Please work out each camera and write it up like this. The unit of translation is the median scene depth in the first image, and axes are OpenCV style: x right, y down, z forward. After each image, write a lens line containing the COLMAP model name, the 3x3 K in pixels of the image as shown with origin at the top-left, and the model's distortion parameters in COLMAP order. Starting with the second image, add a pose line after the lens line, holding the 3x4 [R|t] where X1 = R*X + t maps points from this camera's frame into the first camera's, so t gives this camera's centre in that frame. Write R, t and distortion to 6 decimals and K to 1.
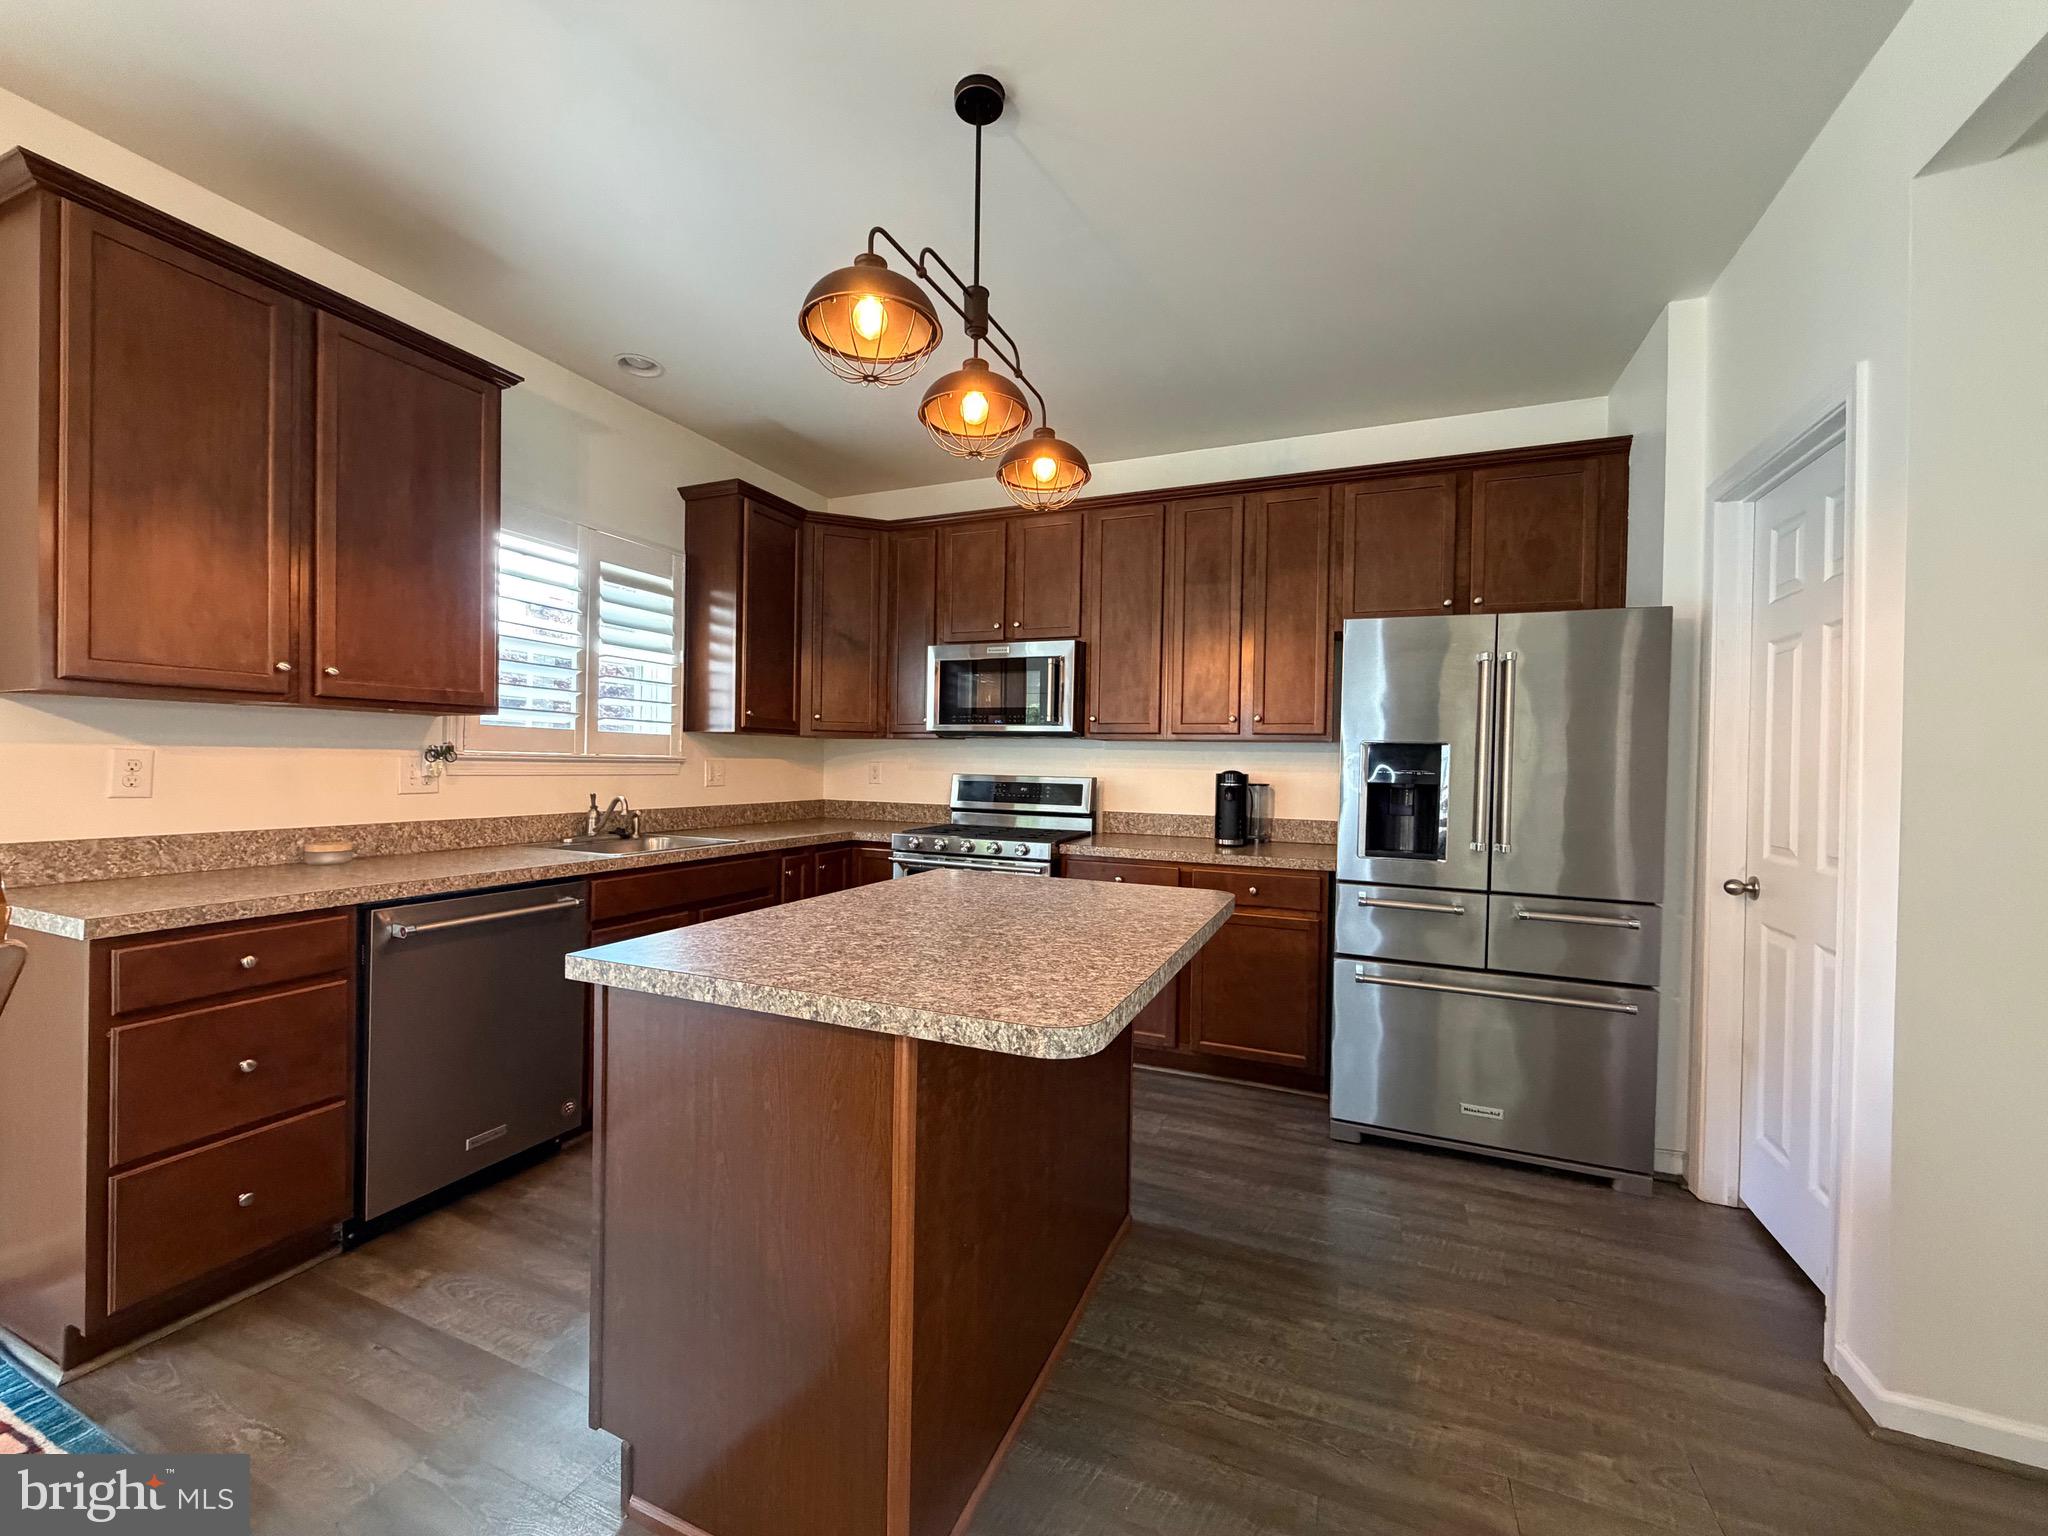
lens RADIAL K [[816.4, 0, 1016.9], [0, 816.4, 767.2], [0, 0, 1]] dist [0.000965, -0.000160]
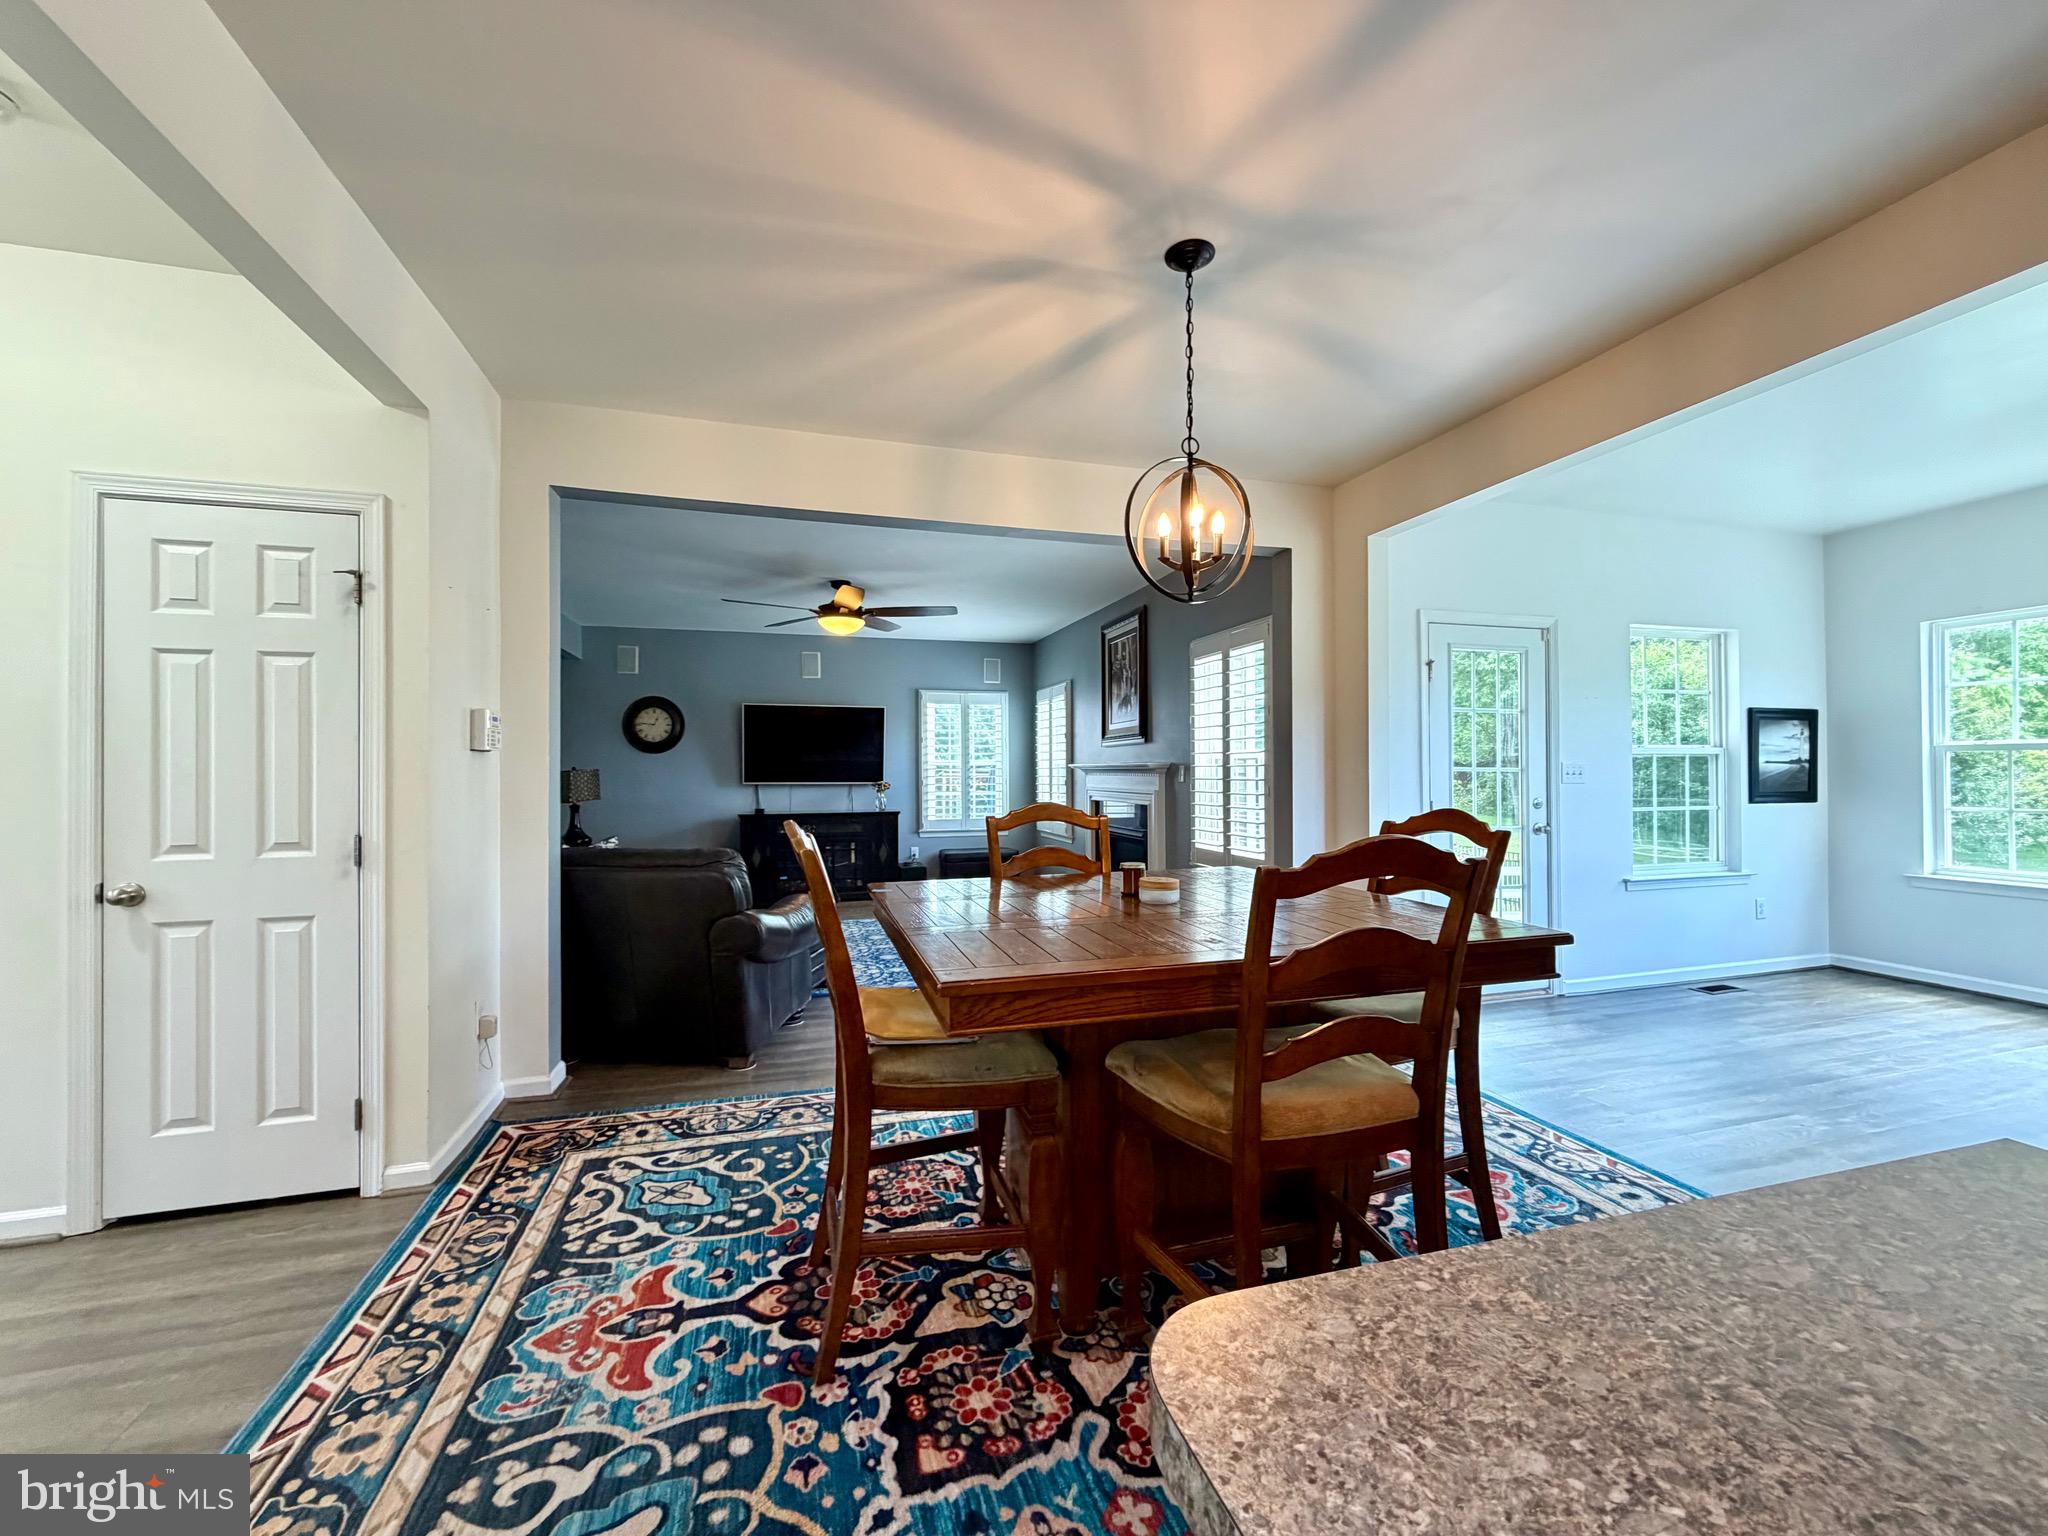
lens RADIAL K [[816.4, 0, 1020.7], [0, 816.4, 767.5], [0, 0, 1]] dist [0.000965, -0.000160]
pose [[-0.773097, -0.020214, -0.633965, 0.163150], [-0.013051, 0.999787, -0.015963, -0.004609], [0.634153, -0.004068, -0.773197, 0.477590]]
